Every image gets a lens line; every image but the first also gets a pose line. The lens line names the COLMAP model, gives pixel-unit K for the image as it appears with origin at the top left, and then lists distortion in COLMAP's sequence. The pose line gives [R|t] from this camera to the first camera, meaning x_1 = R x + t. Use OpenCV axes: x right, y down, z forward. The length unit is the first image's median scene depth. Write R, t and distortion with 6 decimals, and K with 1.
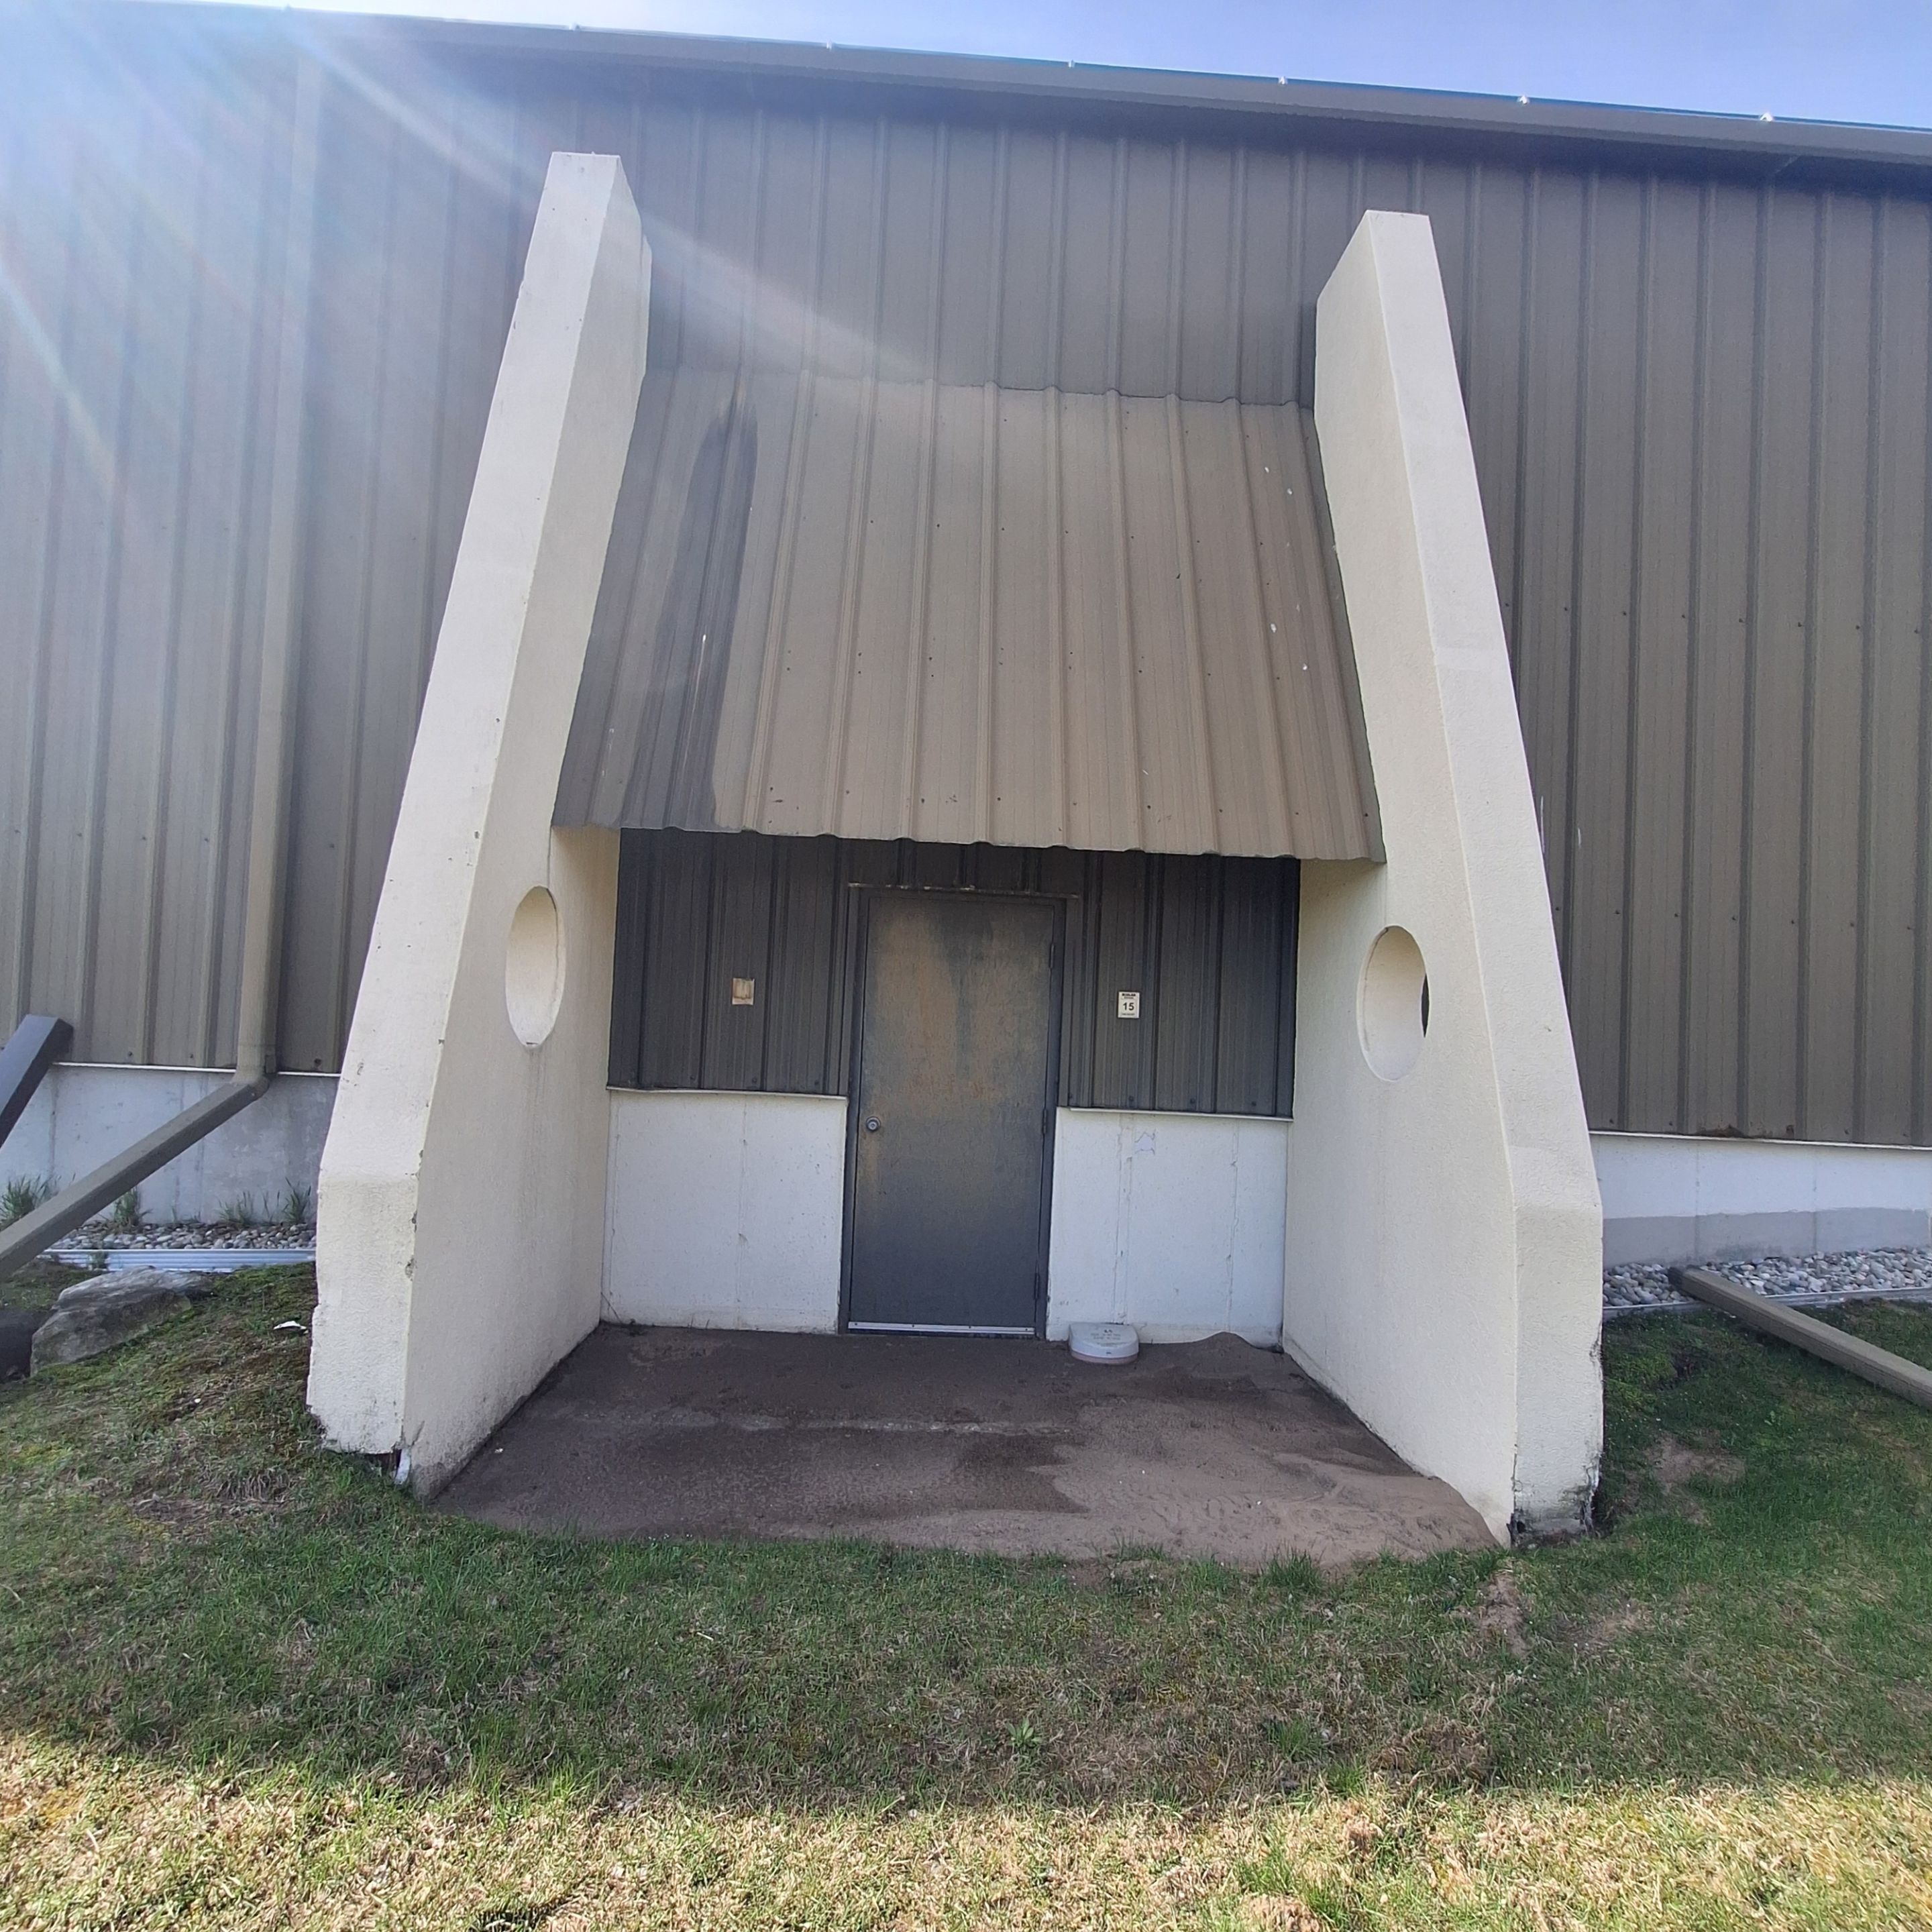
lens RADIAL K [[1045.3, 0, 950.2], [0, 1045.3, 951.6], [0, 0, 1]] dist [-0.016545, 0.013955]
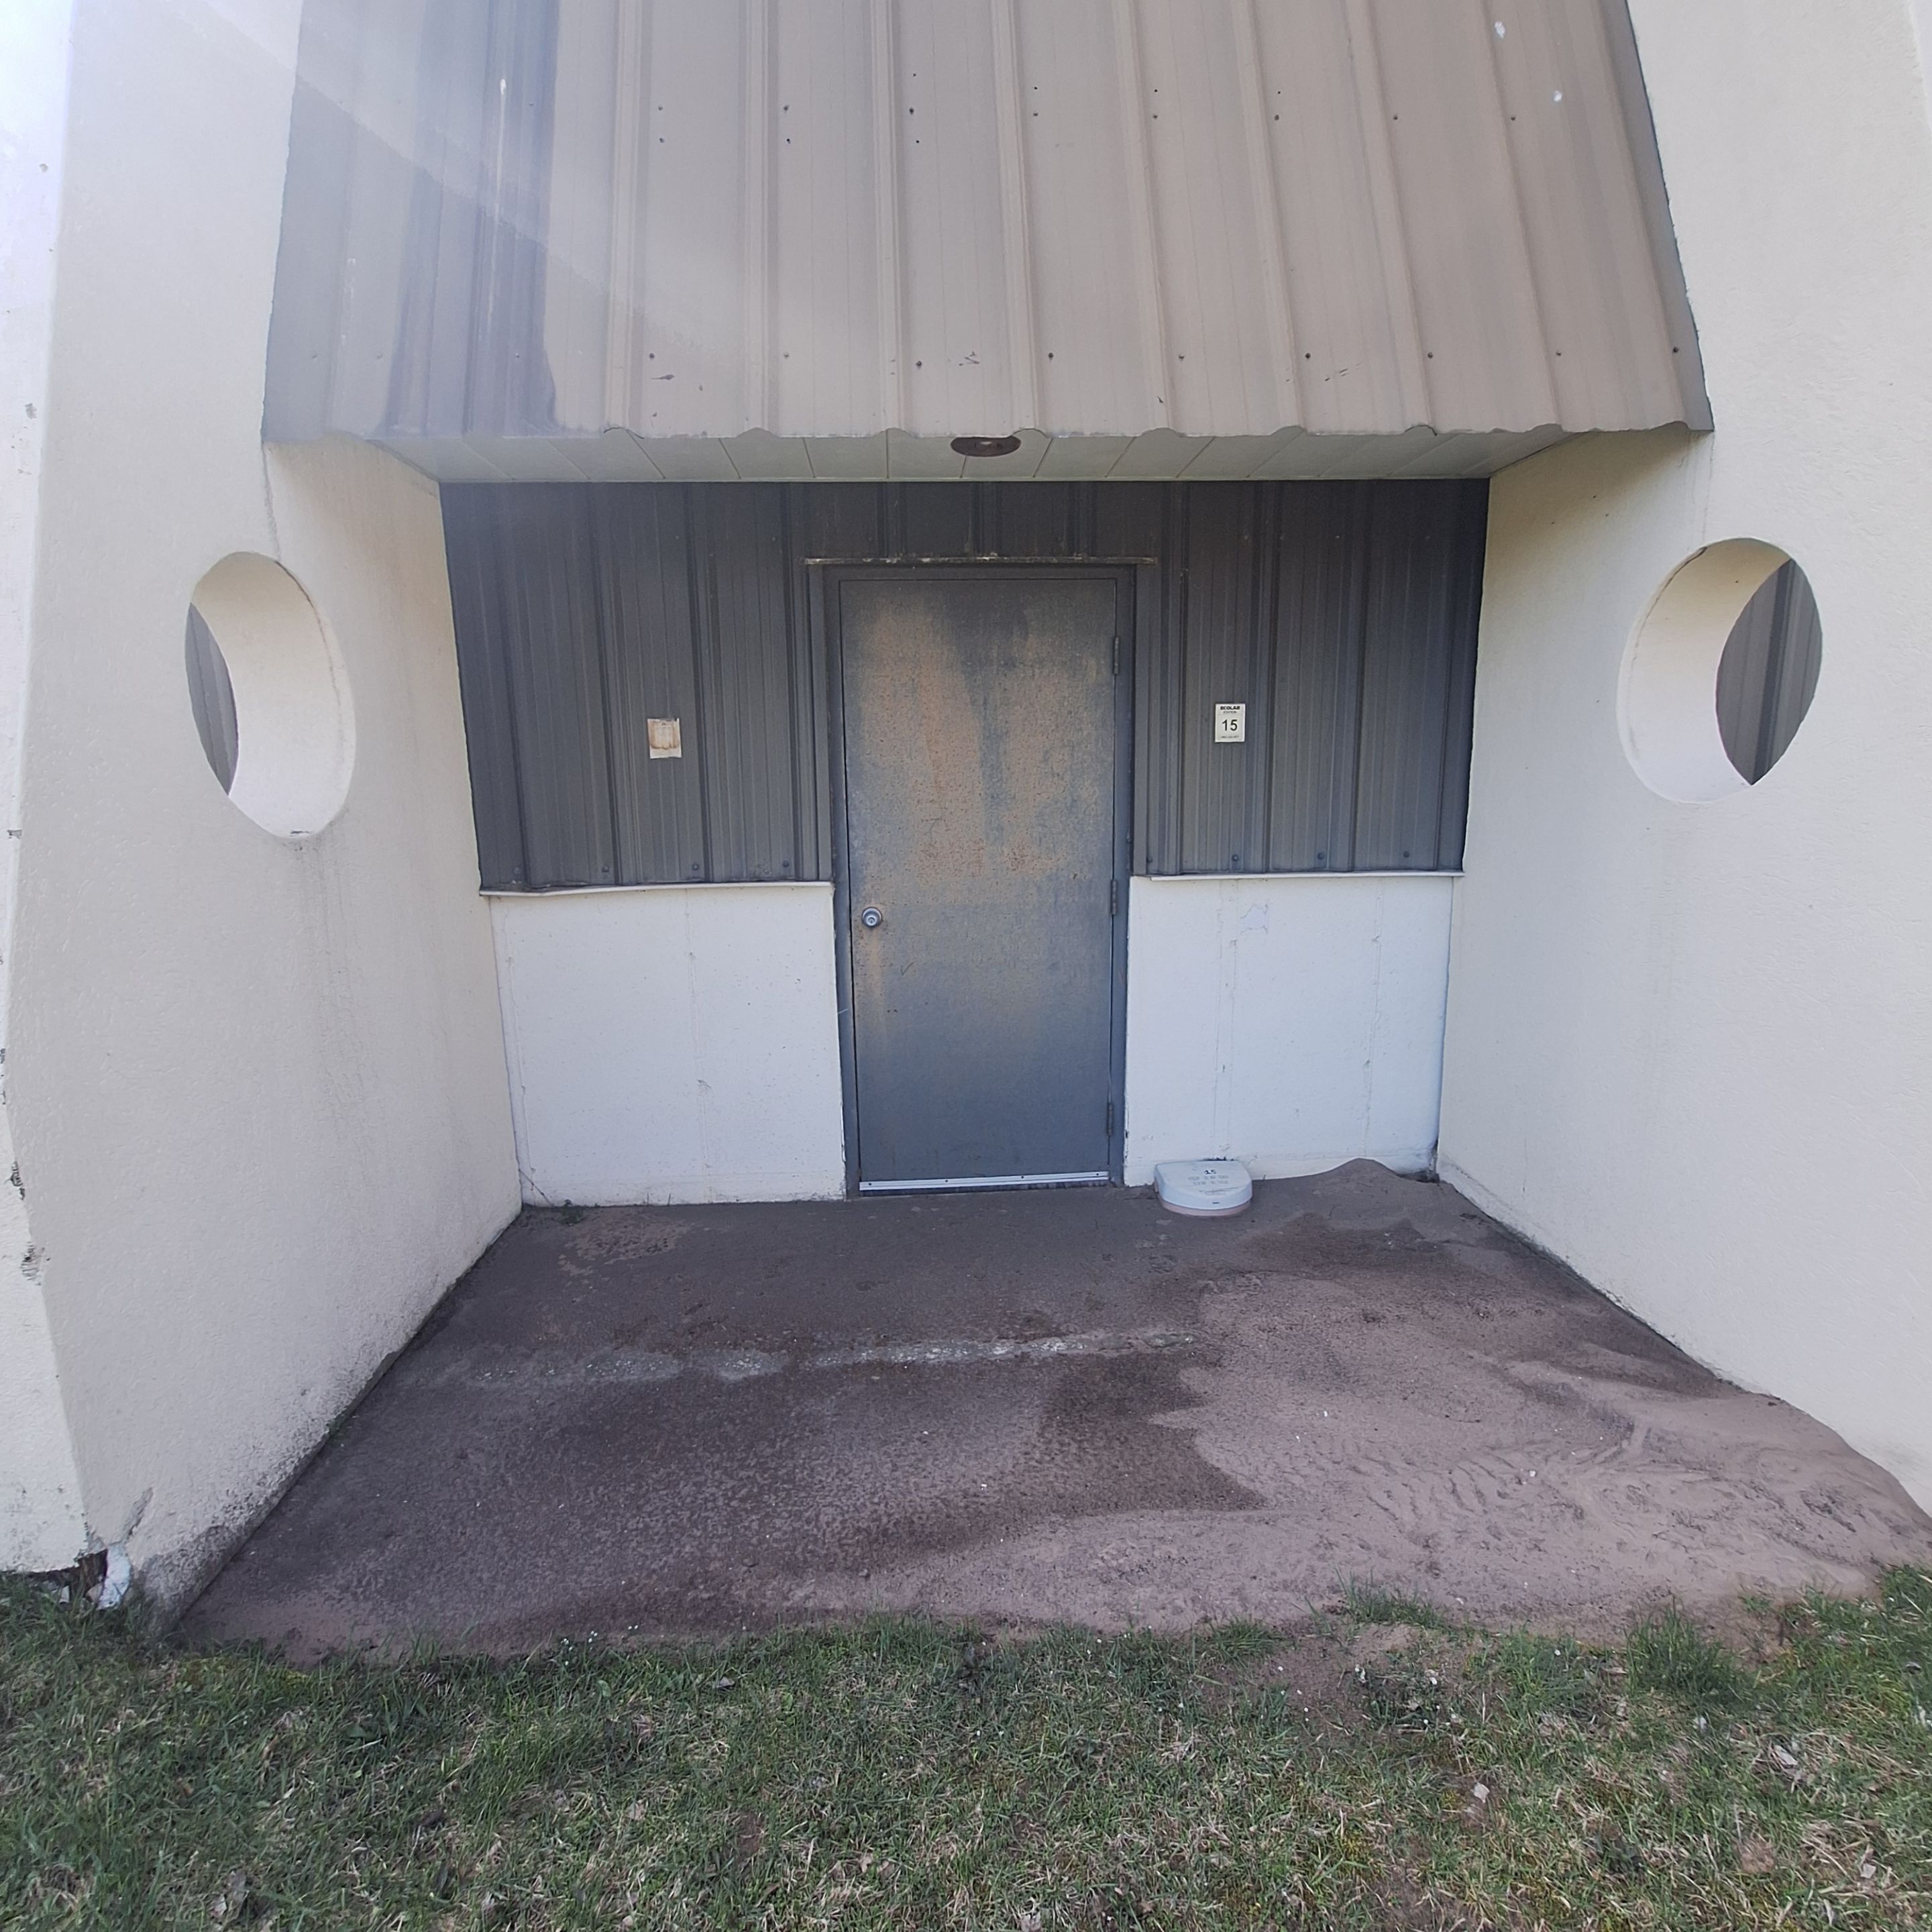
lens RADIAL K [[1045.3, 0, 950.2], [0, 1045.3, 951.6], [0, 0, 1]] dist [-0.016545, 0.013955]
pose [[0.997746, -0.066265, 0.010596, -0.034024], [0.062460, 0.974743, 0.214417, 0.045087], [-0.024536, -0.213272, 0.976685, 0.347084]]
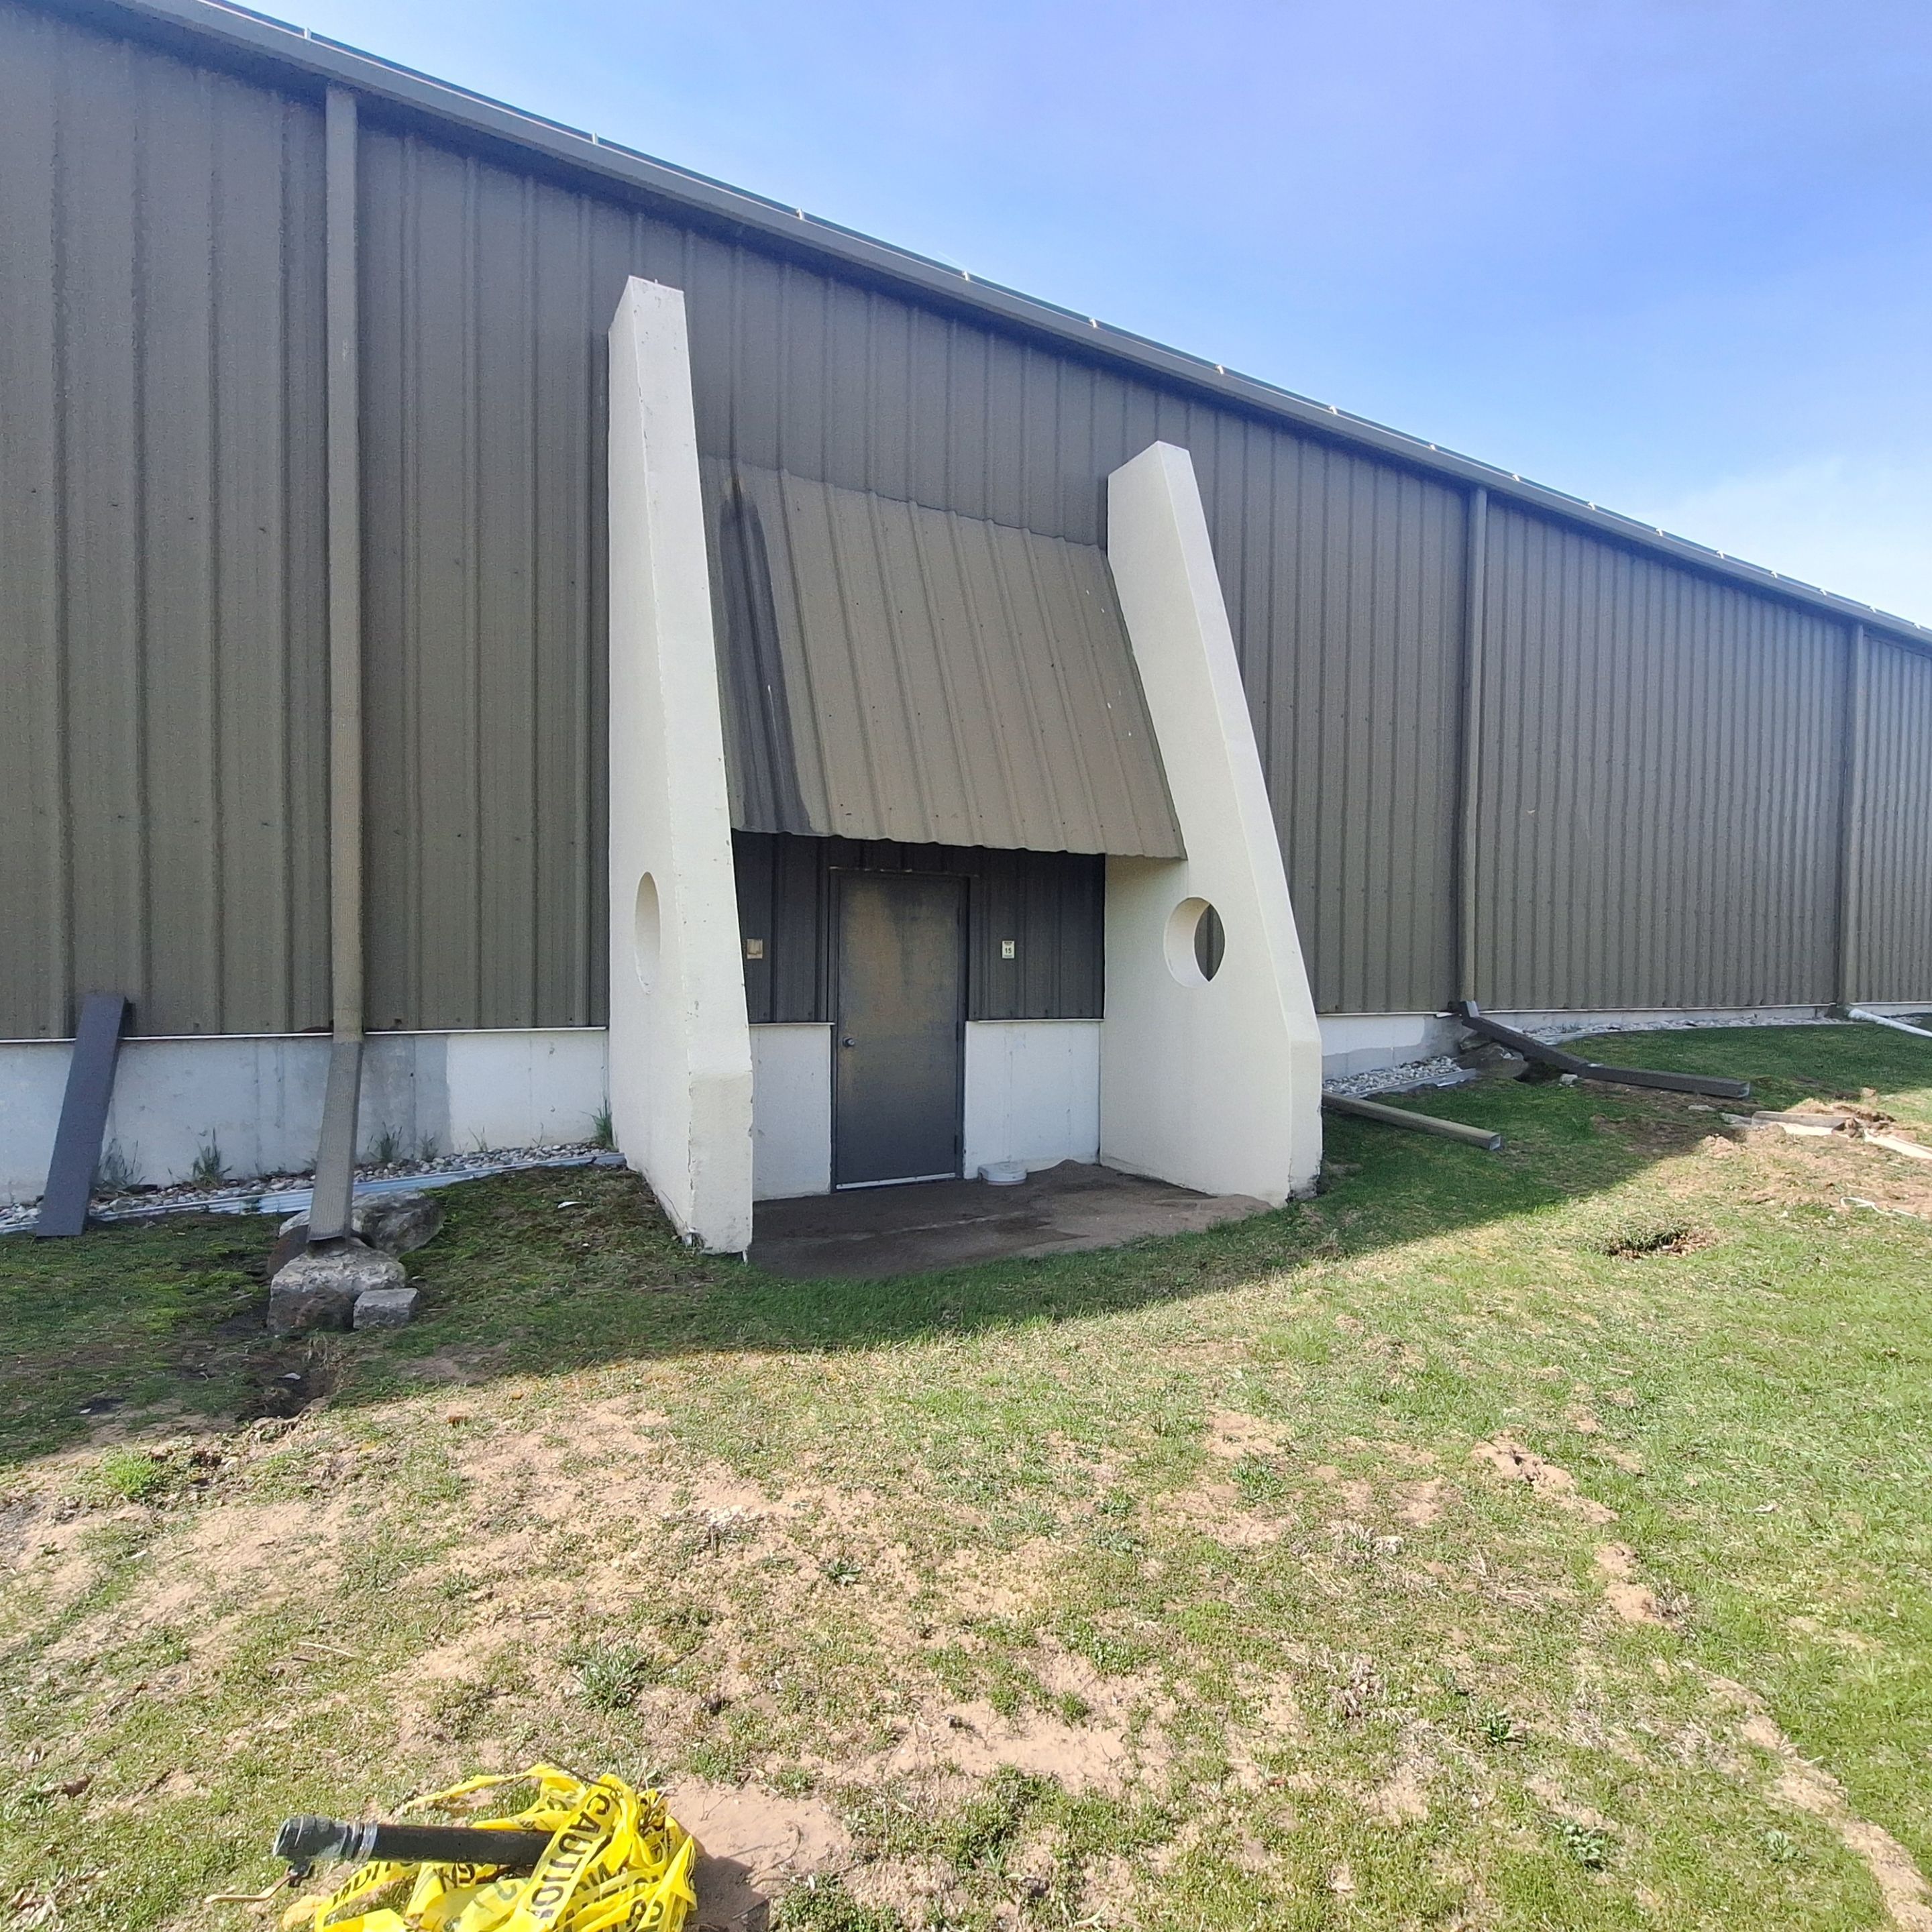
lens RADIAL K [[1048.3, 0, 1001.6], [0, 1048.3, 968.1], [0, 0, 1]] dist [0.000292, 0.000216]
pose [[0.884366, -0.039582, 0.465112, -0.606055], [0.009156, 0.997678, 0.067494, -0.026437], [-0.466704, -0.055431, 0.882675, -0.351917]]
